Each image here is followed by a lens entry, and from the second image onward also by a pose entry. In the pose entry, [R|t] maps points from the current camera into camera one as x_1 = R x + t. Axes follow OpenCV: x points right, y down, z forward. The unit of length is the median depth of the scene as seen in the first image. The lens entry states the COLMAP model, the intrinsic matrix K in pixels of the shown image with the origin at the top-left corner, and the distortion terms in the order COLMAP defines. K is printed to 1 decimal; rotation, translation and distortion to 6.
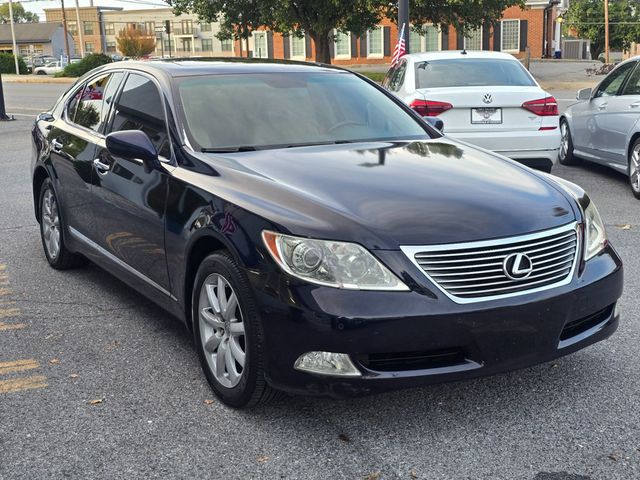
lens RADIAL K [[413.8, 0, 320.6], [0, 413.8, 248.2], [0, 0, 1]] dist [0.002411, -0.002403]
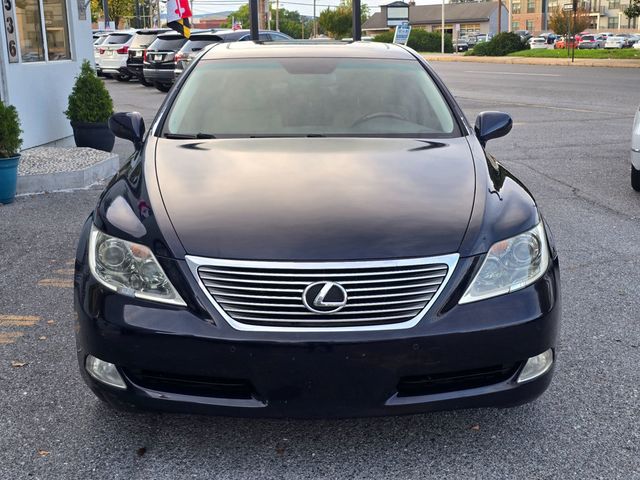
lens RADIAL K [[436.8, 0, 320.0], [0, 436.8, 240.0], [0, 0, 1]] dist [0.017137, -0.006468]
pose [[0.958783, 0.112572, -0.260889, 0.677076], [-0.112374, 0.993542, 0.015726, -0.083473], [0.260974, 0.014239, 0.965241, 0.139727]]
